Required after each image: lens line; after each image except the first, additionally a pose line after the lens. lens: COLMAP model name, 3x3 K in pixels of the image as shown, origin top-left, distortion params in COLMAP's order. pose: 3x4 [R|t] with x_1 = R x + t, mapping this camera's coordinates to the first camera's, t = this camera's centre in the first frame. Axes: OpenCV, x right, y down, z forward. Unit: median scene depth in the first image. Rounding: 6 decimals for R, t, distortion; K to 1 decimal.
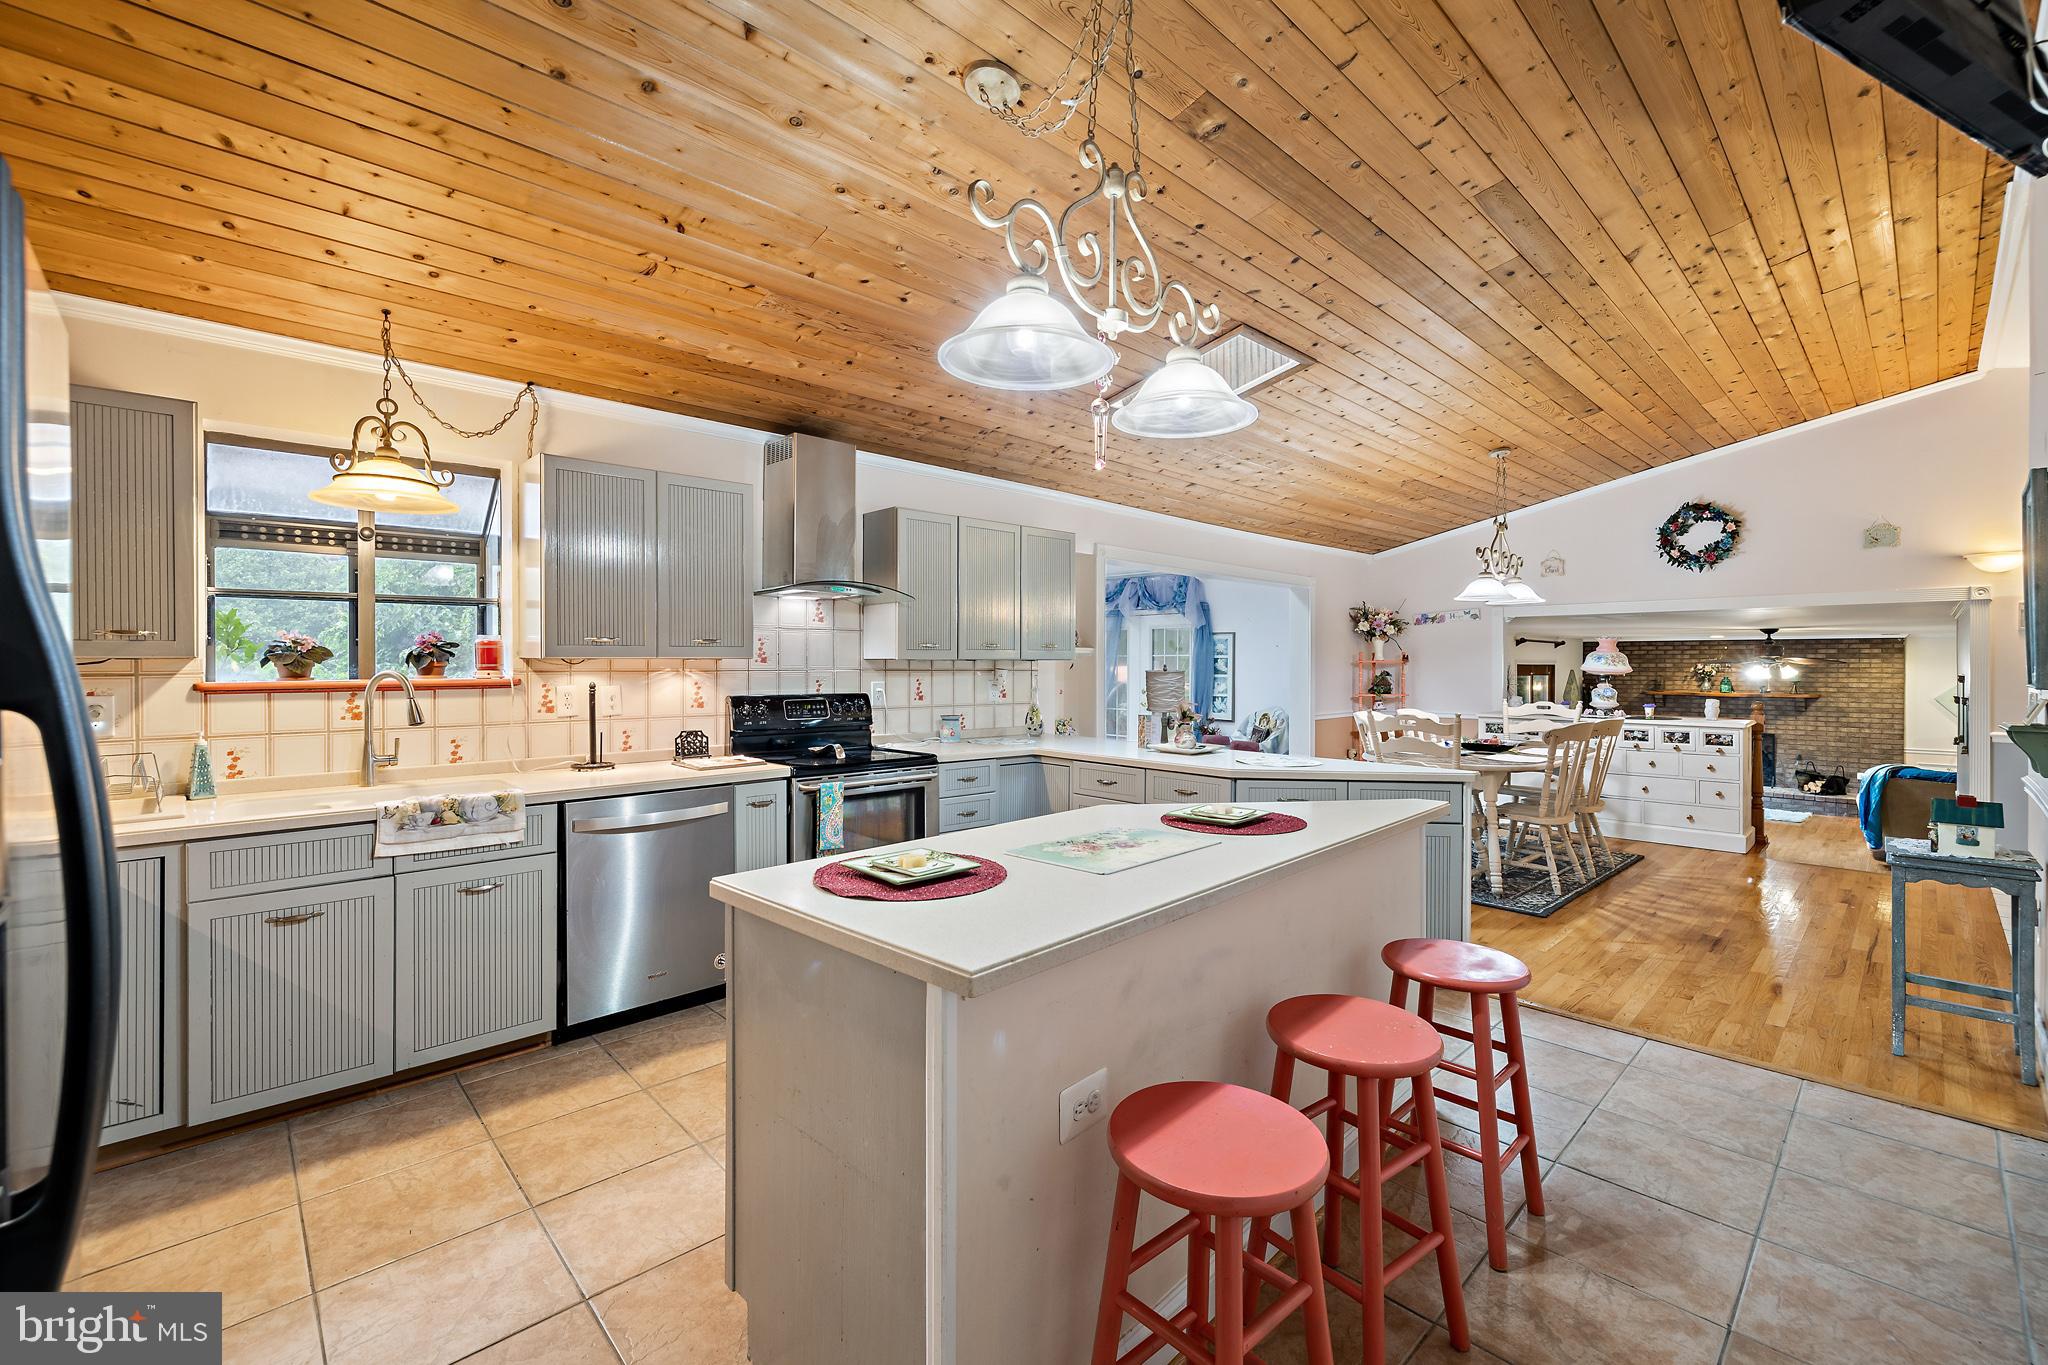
lens RADIAL K [[856.4, 0, 1018.1], [0, 856.4, 667.2], [0, 0, 1]] dist [-0.000064, -0.000171]
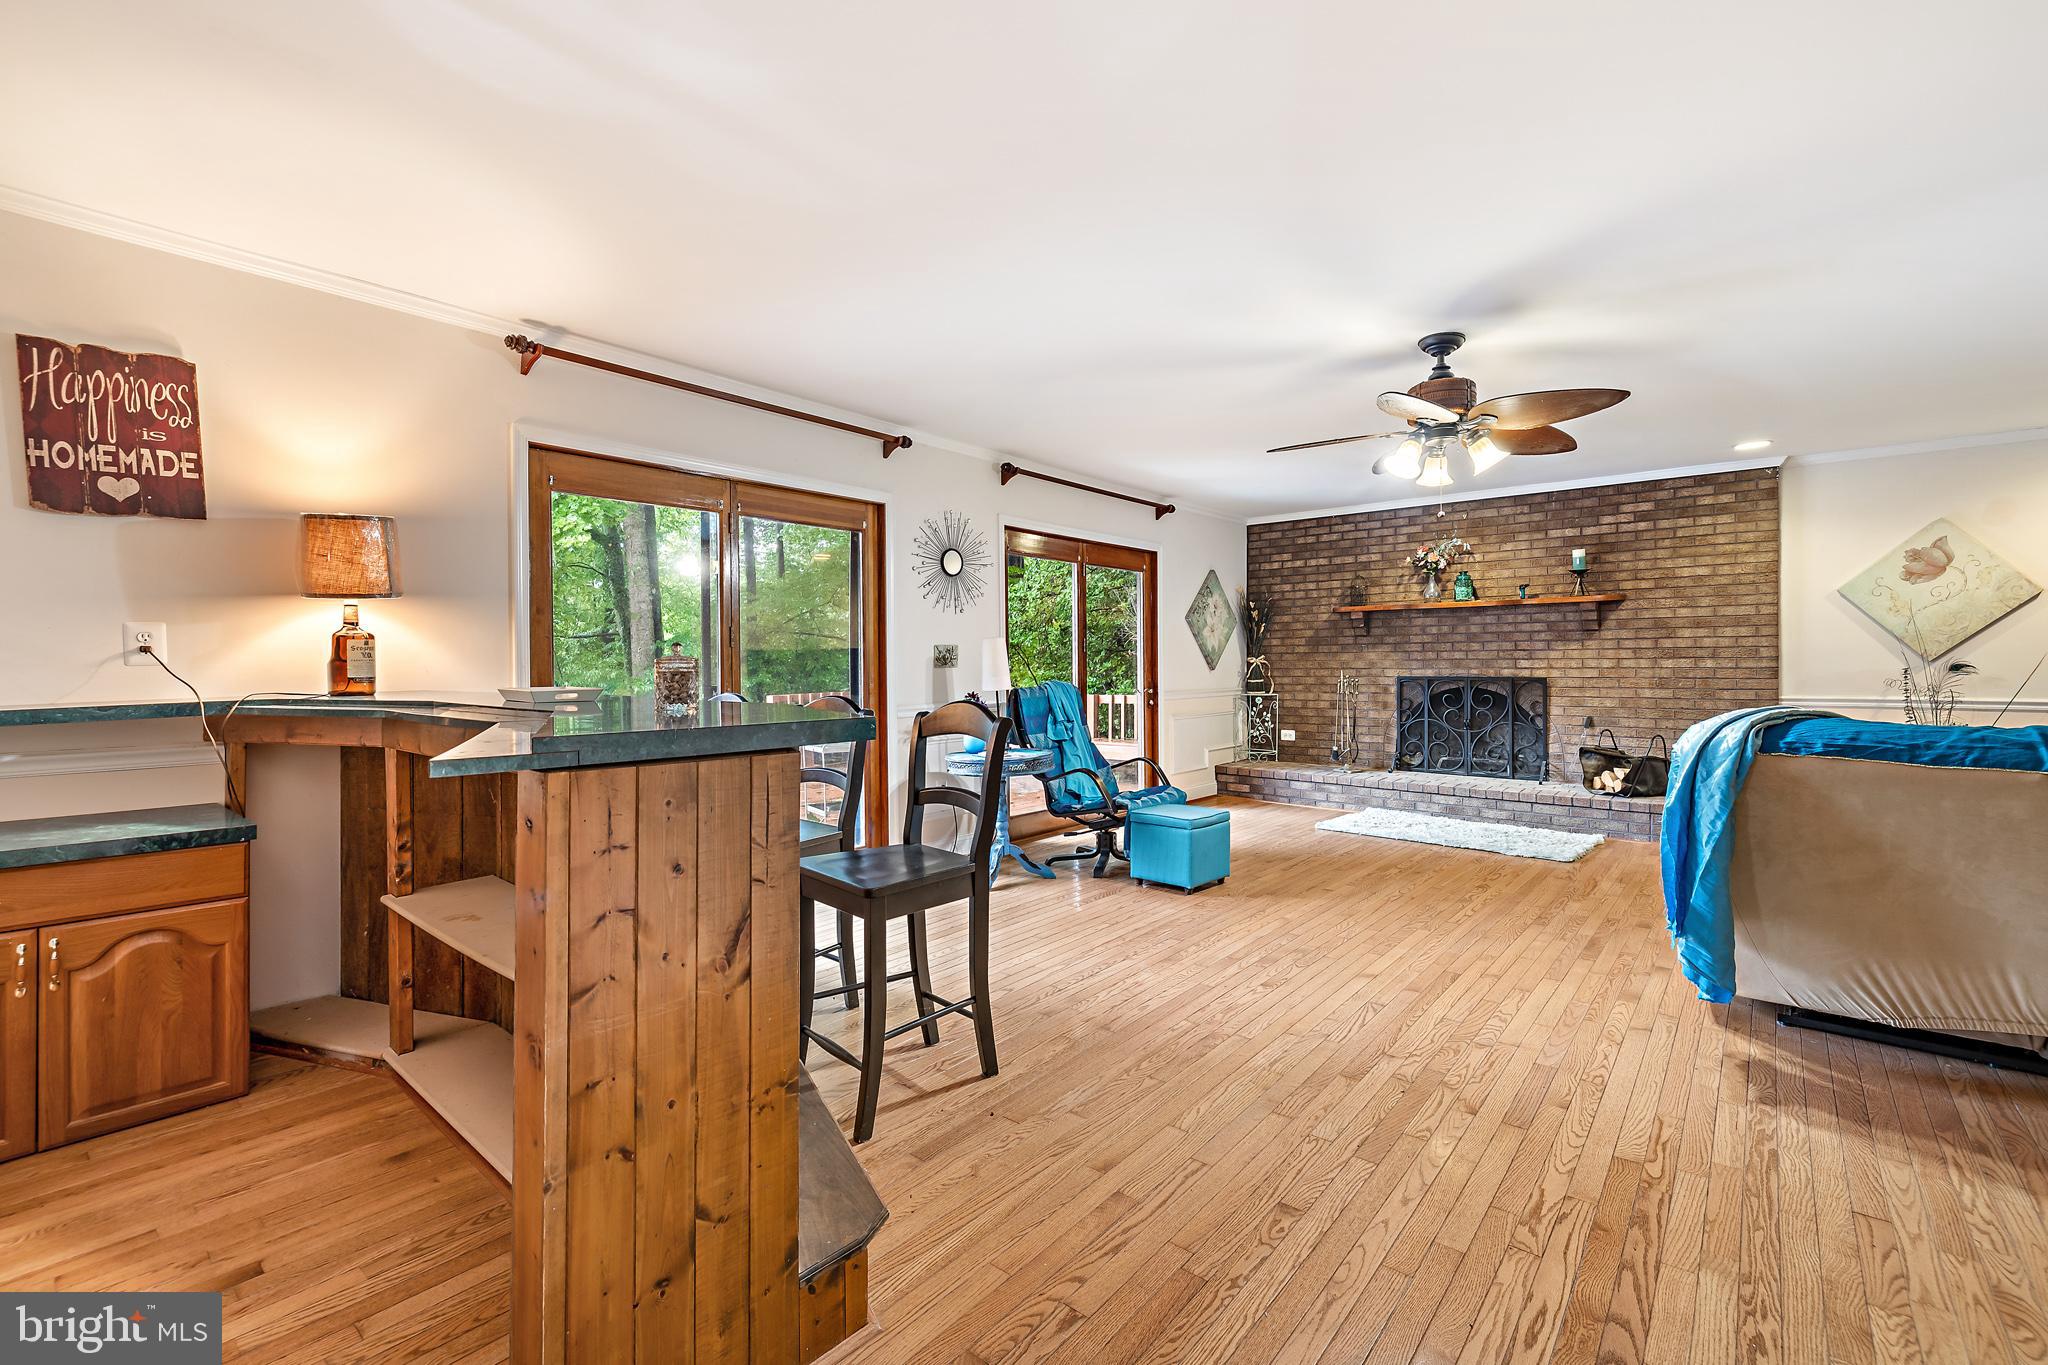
lens RADIAL K [[880.6, 0, 1020.5], [0, 880.6, 668.7], [0, 0, 1]] dist [-0.001578, -0.000340]
pose [[0.994610, -0.008747, 0.103316, 0.955889], [0.008540, 0.999961, 0.002446, 0.126796], [-0.103334, -0.001550, 0.994646, 0.943246]]
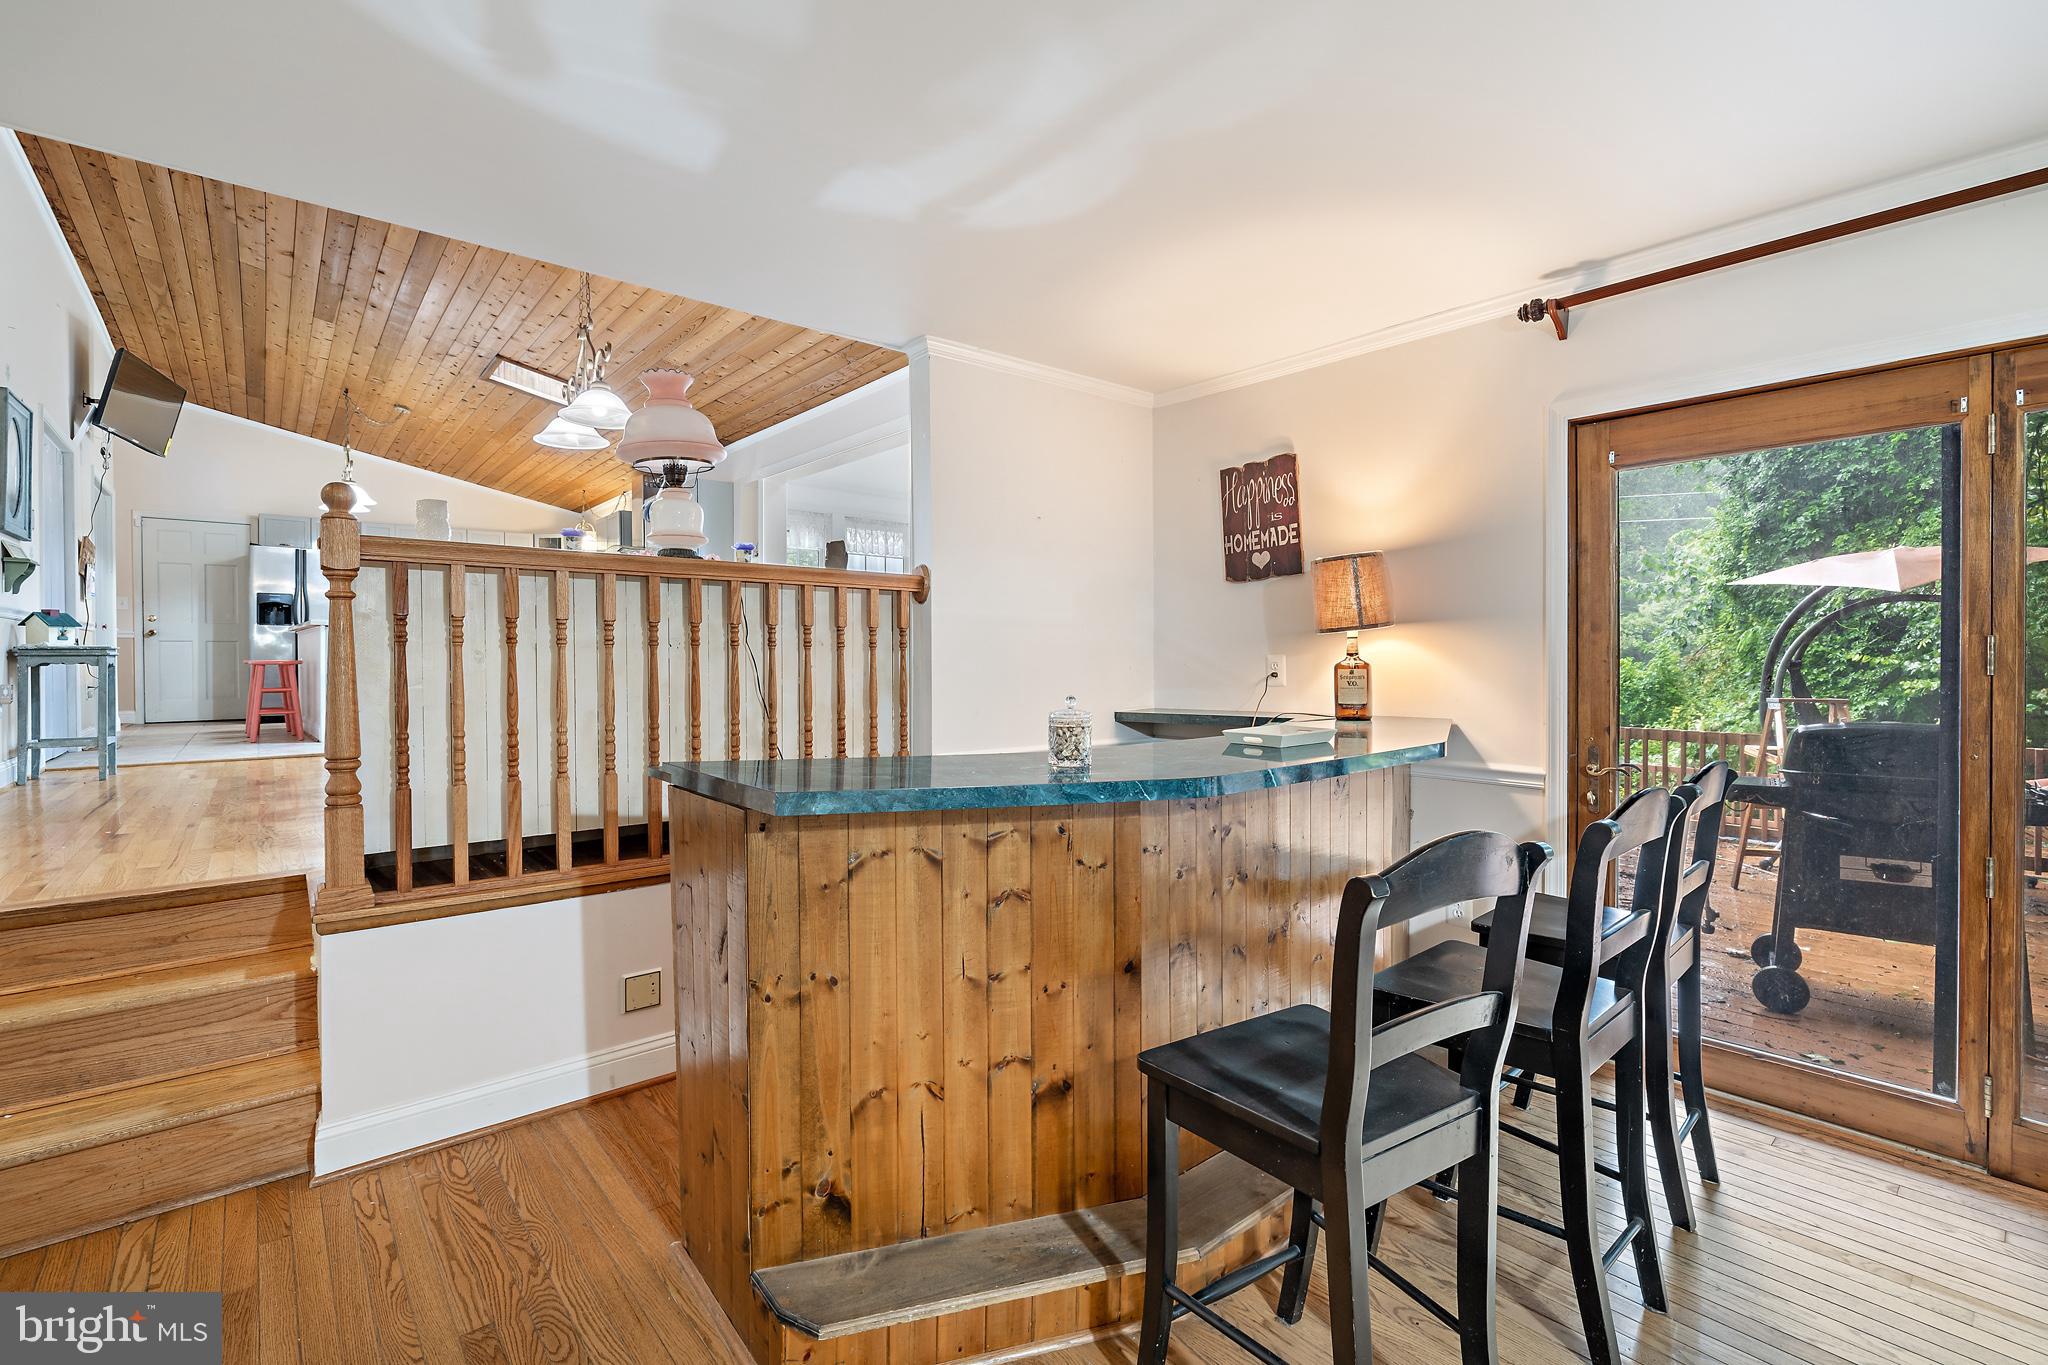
lens RADIAL K [[913.3, 0, 1020.9], [0, 913.3, 662.4], [0, 0, 1]] dist [-0.000794, 0.000034]
pose [[-0.060504, 0.008959, -0.998128, 1.168177], [0.003867, 0.999954, 0.008741, 0.103523], [0.998160, -0.003330, -0.060536, 1.245918]]
